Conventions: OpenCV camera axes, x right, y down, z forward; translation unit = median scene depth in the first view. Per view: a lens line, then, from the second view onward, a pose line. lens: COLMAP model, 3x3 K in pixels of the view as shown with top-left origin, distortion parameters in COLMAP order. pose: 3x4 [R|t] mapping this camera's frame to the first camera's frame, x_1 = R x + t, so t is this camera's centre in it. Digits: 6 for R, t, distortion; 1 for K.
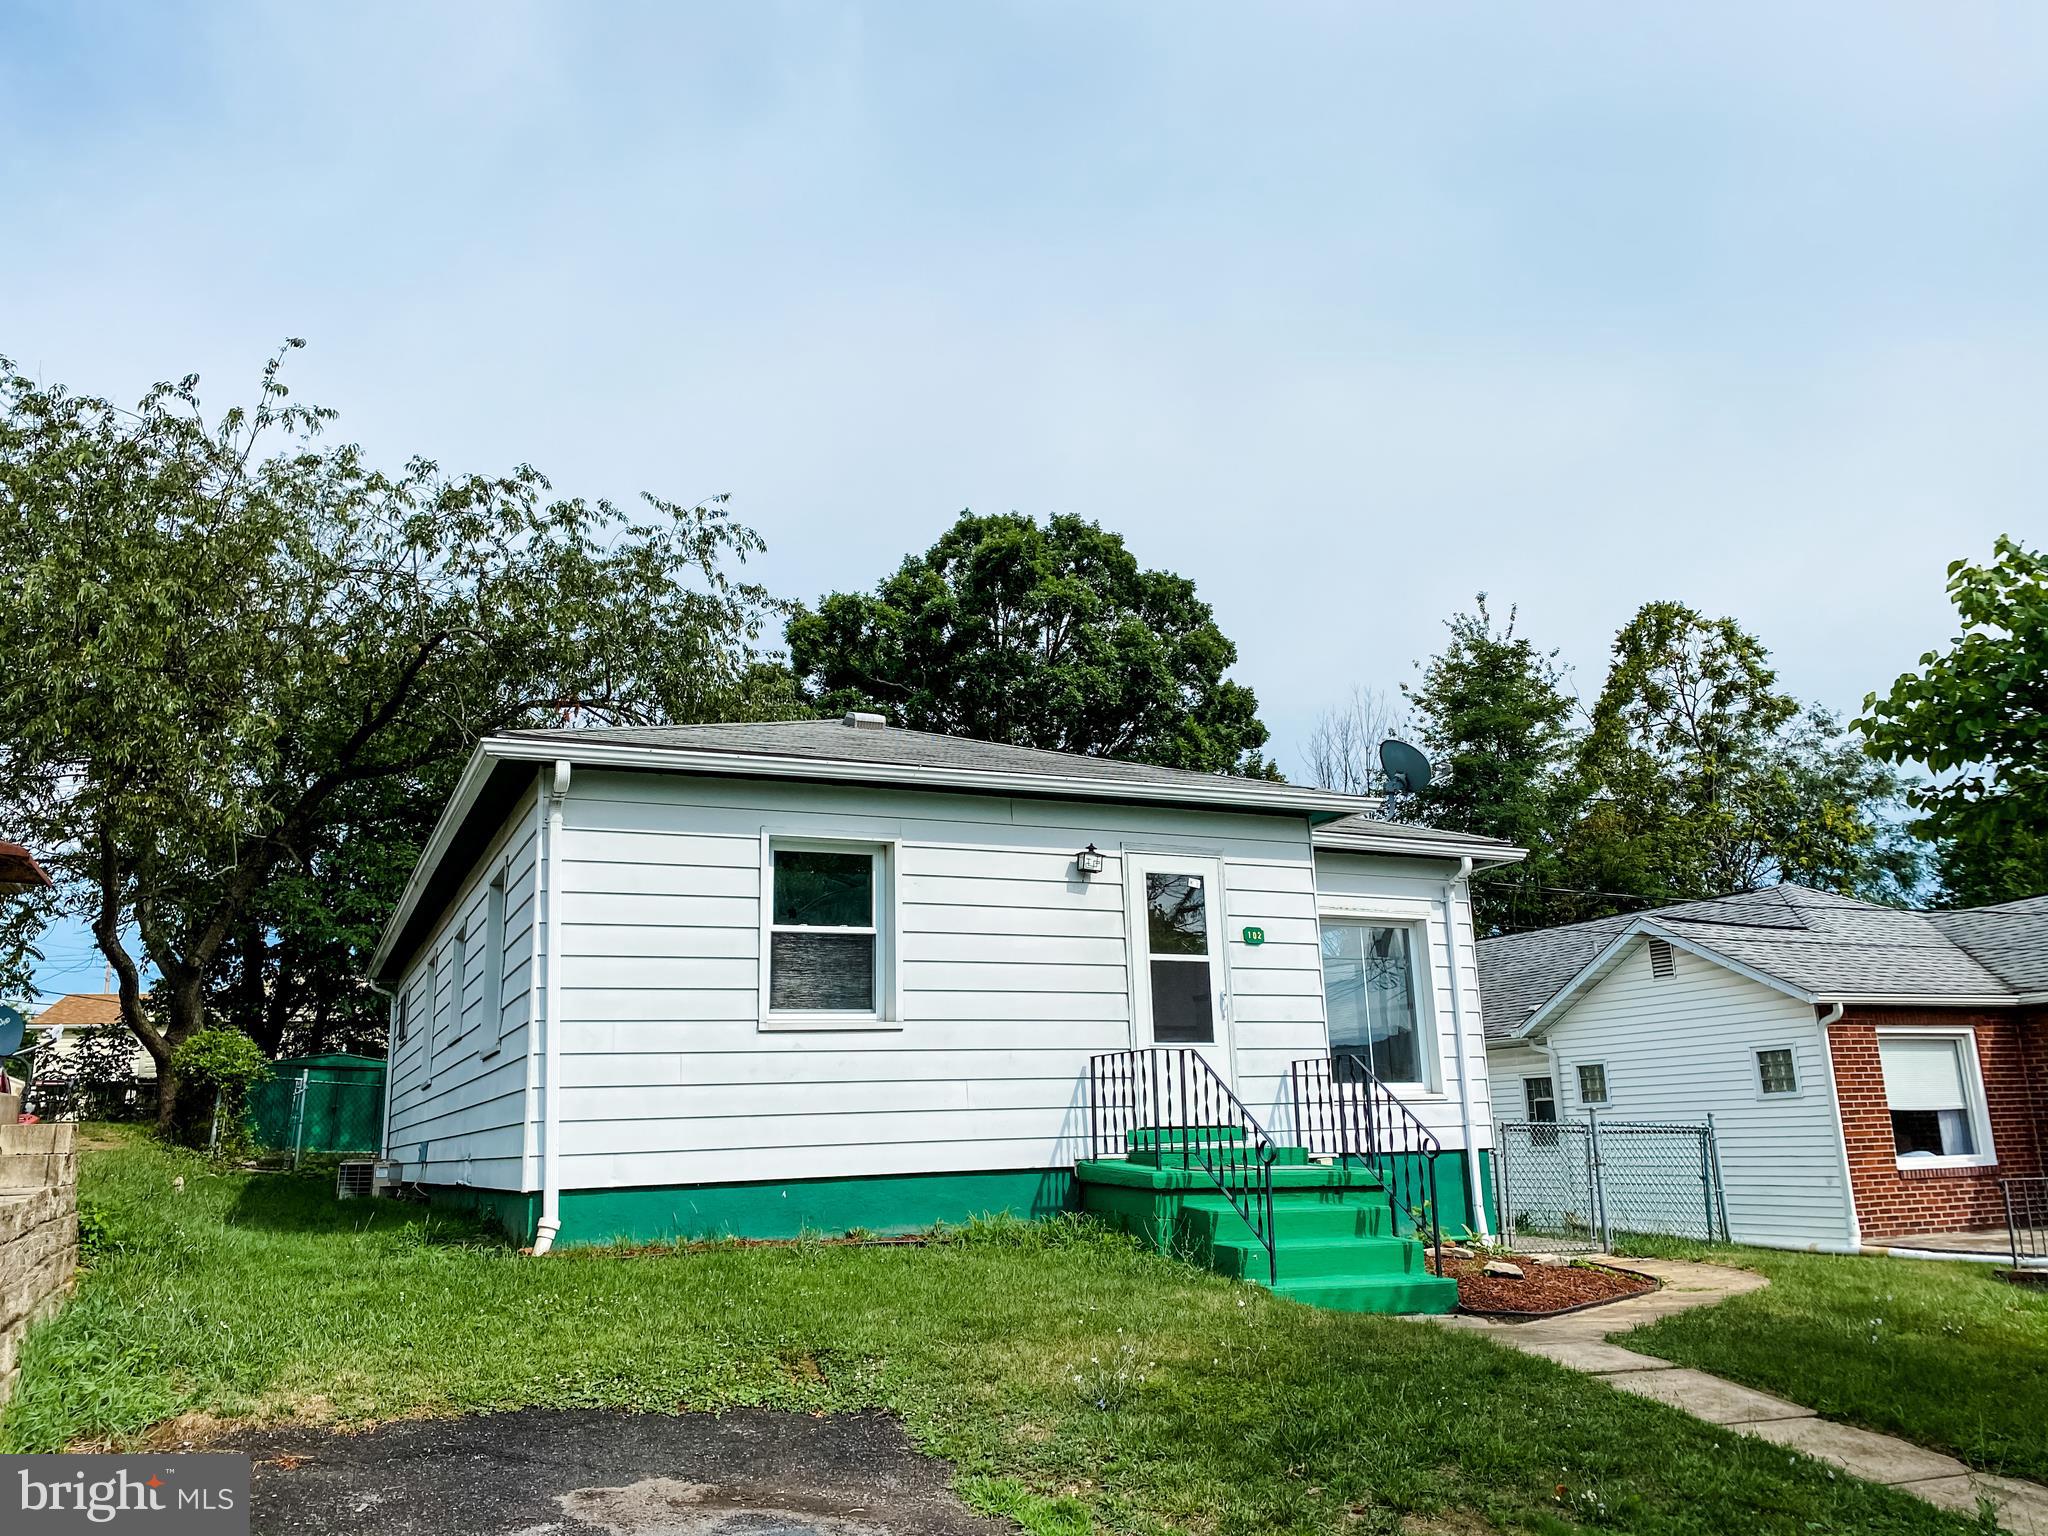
lens RADIAL K [[1560.8, 0, 1024.0], [0, 1560.8, 772.7], [0, 0, 1]] dist [0.001774, -0.001828]
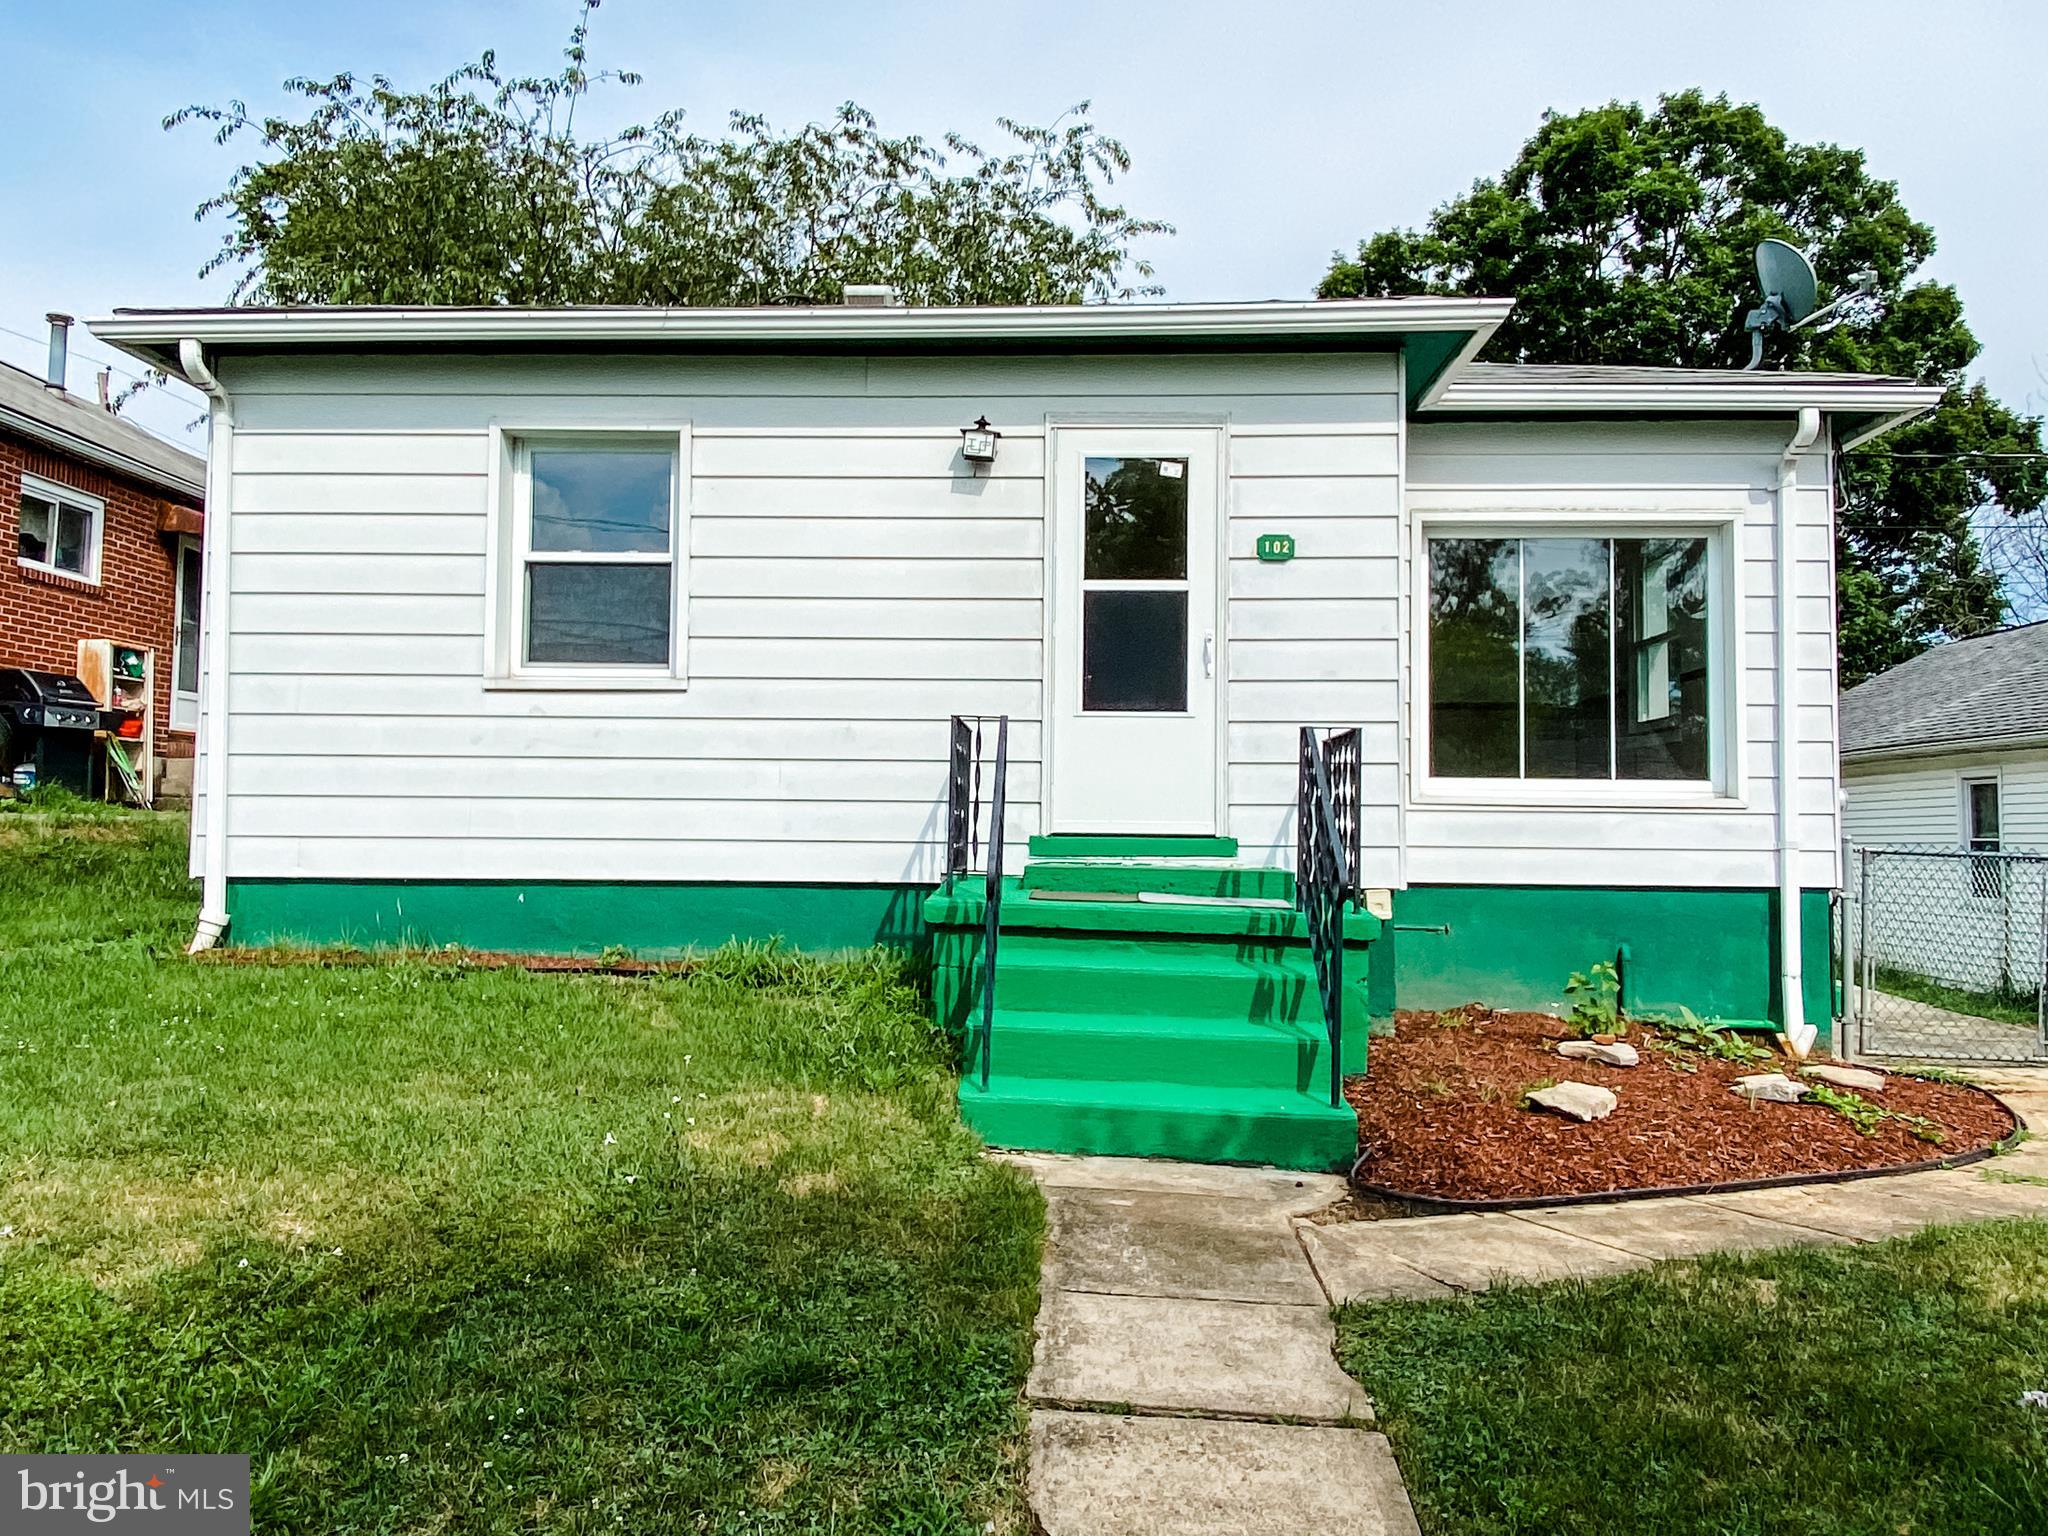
lens RADIAL K [[1457.3, 0, 1022.6], [0, 1457.3, 765.4], [0, 0, 1]] dist [0.018339, -0.027321]
pose [[0.877753, 0.019317, -0.478723, 0.305396], [0.071692, 0.982642, 0.171100, 0.073732], [0.473719, -0.184504, 0.861132, 0.378228]]
